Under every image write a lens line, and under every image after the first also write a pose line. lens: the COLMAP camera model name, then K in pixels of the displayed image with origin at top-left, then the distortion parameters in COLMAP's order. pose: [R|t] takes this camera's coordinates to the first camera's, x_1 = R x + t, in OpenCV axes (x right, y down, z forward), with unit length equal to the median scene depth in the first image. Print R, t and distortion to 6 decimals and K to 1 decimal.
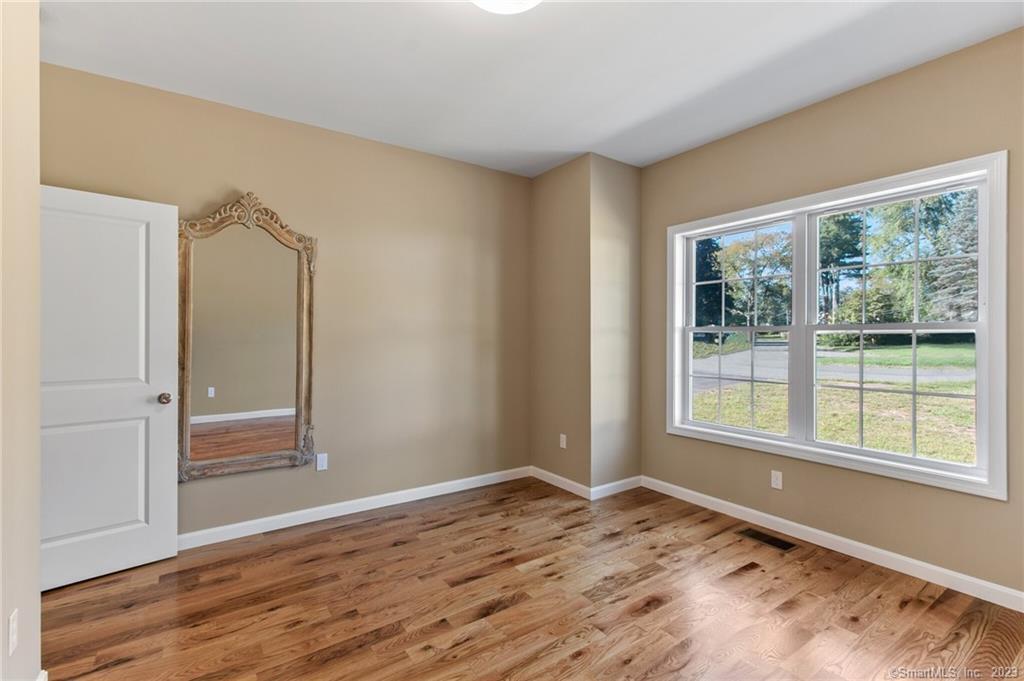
lens RADIAL K [[464.0, 0, 512.4], [0, 464.0, 345.3], [0, 0, 1]] dist [0.002734, 0.000433]
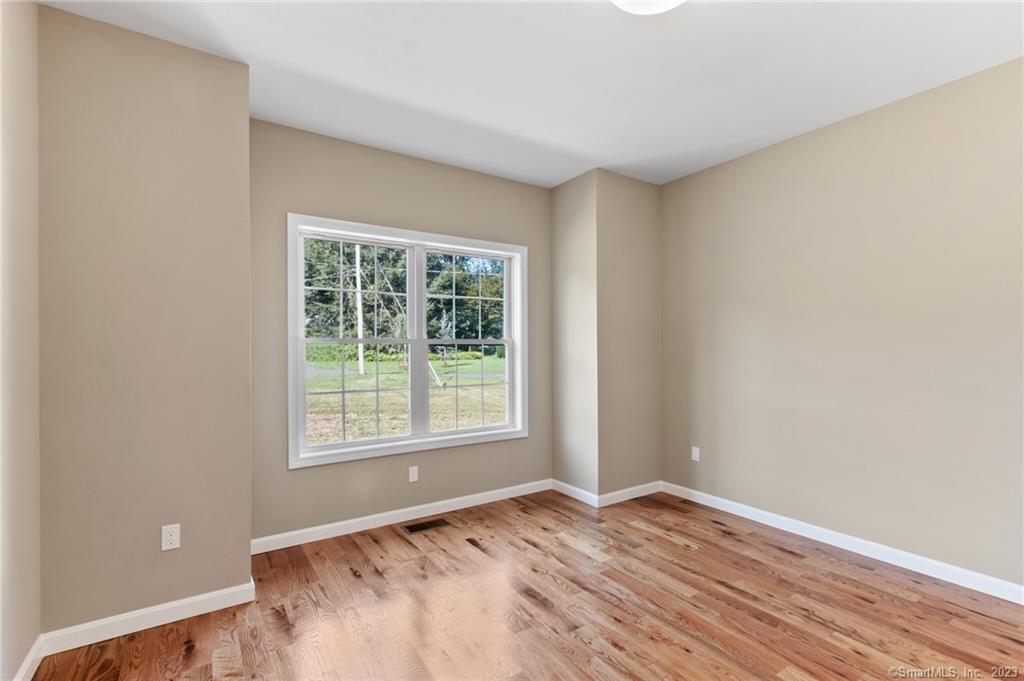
lens RADIAL K [[464.0, 0, 512.4], [0, 464.0, 345.3], [0, 0, 1]] dist [0.002734, 0.000433]
pose [[0.016783, 0.002901, 0.999855, -0.615149], [0.020303, 0.999789, -0.003242, -0.018772], [-0.999653, 0.020354, 0.016720, 0.794203]]
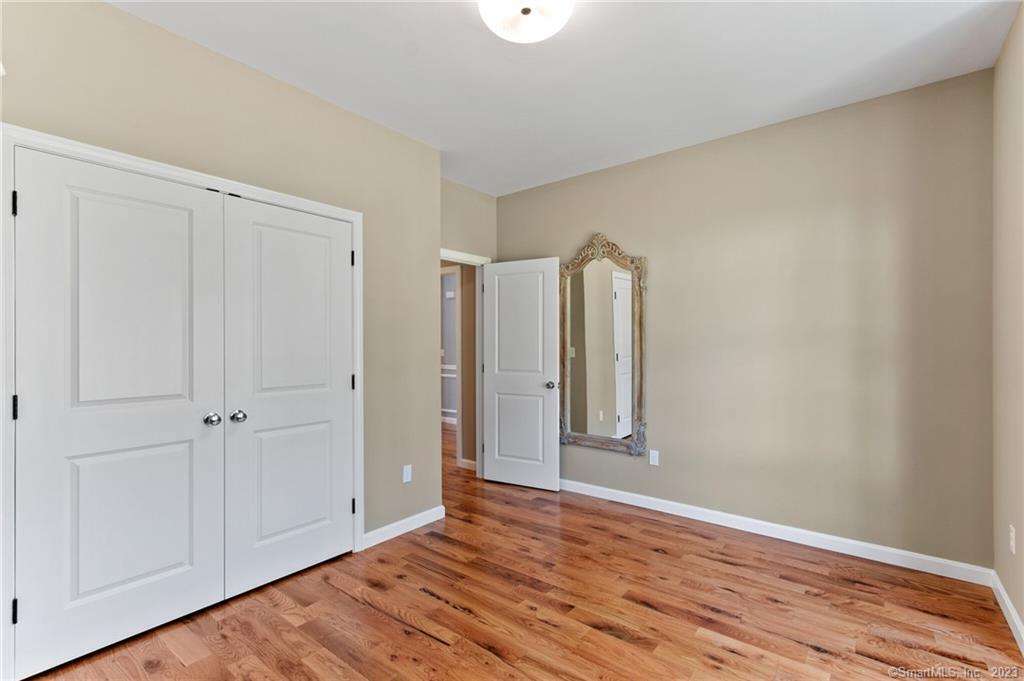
lens RADIAL K [[464.0, 0, 512.4], [0, 464.0, 345.3], [0, 0, 1]] dist [0.002734, 0.000433]
pose [[0.292222, 0.000623, -0.956350, 0.624675], [-0.014697, 0.999885, -0.003839, -0.006928], [0.956238, 0.015177, 0.292198, 0.401976]]
